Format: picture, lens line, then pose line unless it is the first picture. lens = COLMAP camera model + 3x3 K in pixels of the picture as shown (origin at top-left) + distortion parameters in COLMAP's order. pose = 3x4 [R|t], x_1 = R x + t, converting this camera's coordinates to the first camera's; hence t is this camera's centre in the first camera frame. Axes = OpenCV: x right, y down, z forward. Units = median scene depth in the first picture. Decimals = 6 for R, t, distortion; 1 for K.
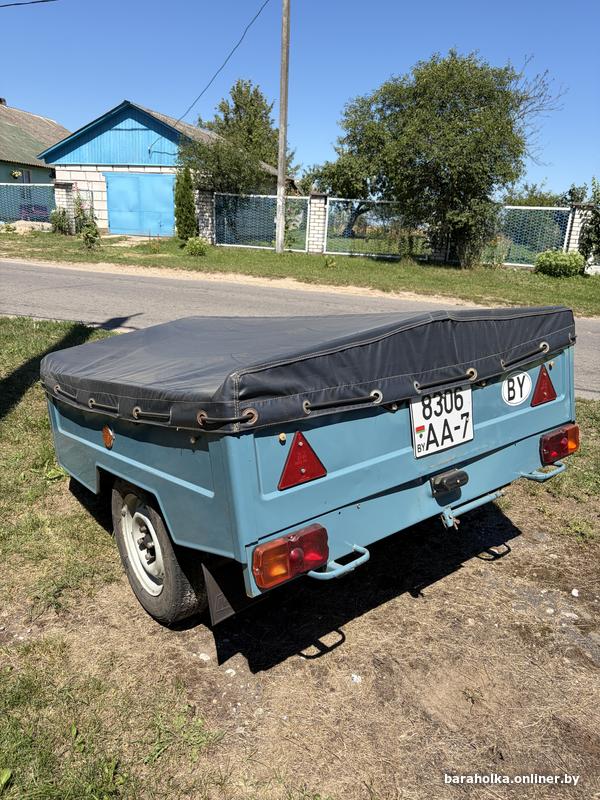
lens RADIAL K [[605.6, 0, 298.6], [0, 605.6, 402.2], [0, 0, 1]] dist [0.016148, 0.001780]
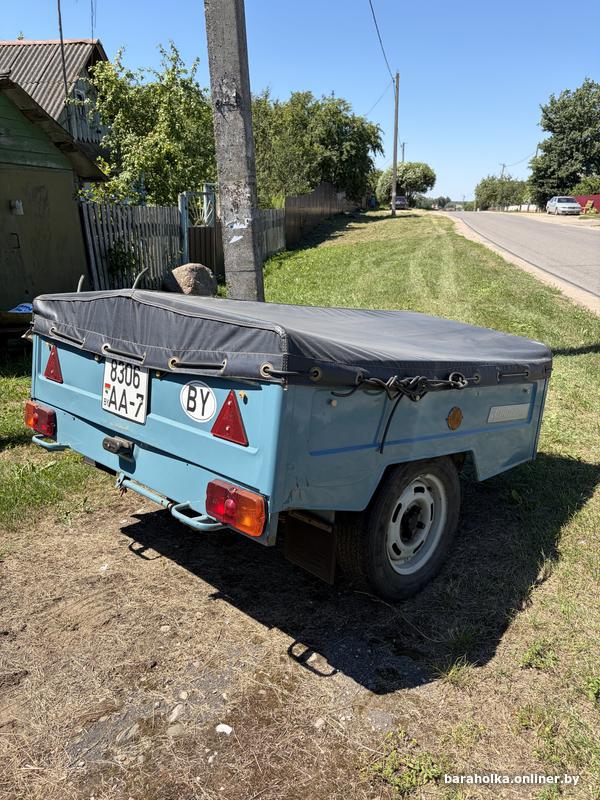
lens RADIAL K [[605.6, 0, 298.7], [0, 605.6, 397.8], [0, 0, 1]] dist [0.016148, 0.001780]
pose [[0.129656, 0.255581, -0.958054, 1.281575], [-0.277832, 0.936870, 0.212330, -0.265189], [0.951840, 0.238648, 0.192479, 1.060593]]
